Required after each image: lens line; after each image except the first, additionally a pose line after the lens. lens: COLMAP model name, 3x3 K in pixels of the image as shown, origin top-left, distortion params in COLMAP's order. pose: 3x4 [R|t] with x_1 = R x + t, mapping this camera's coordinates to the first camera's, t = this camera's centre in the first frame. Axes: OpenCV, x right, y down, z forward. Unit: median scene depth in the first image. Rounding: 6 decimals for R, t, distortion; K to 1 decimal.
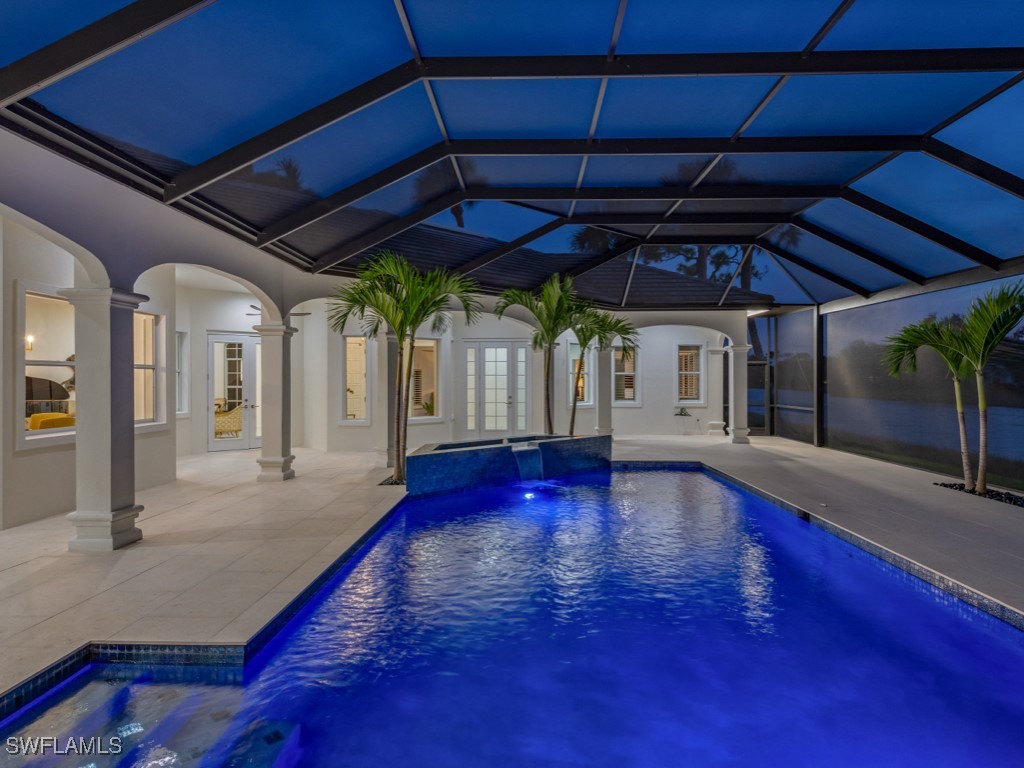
lens RADIAL K [[592.8, 0, 515.4], [0, 592.8, 385.3], [0, 0, 1]] dist [0.030492, -0.001945]
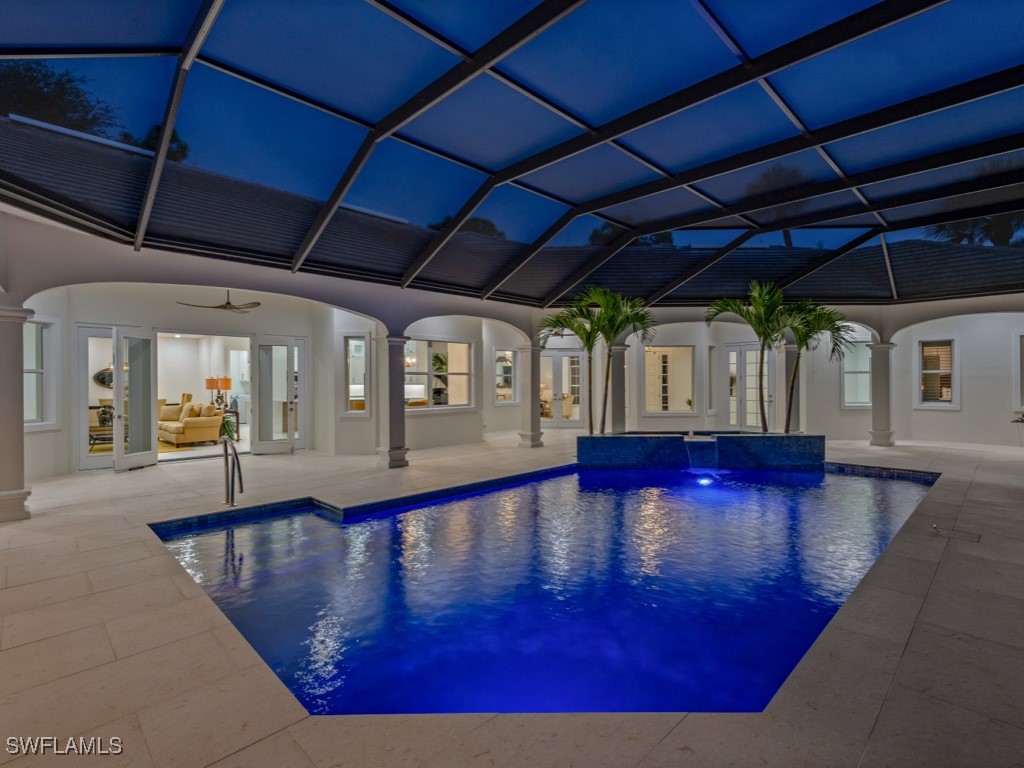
lens RADIAL K [[493.1, 0, 512.6], [0, 493.1, 380.4], [0, 0, 1]] dist [-0.001056, -0.000551]
pose [[0.723937, -0.004770, -0.689850, 0.408565], [-0.000805, 0.999970, -0.007760, -0.000675], [0.689866, 0.006173, 0.723911, 0.061248]]
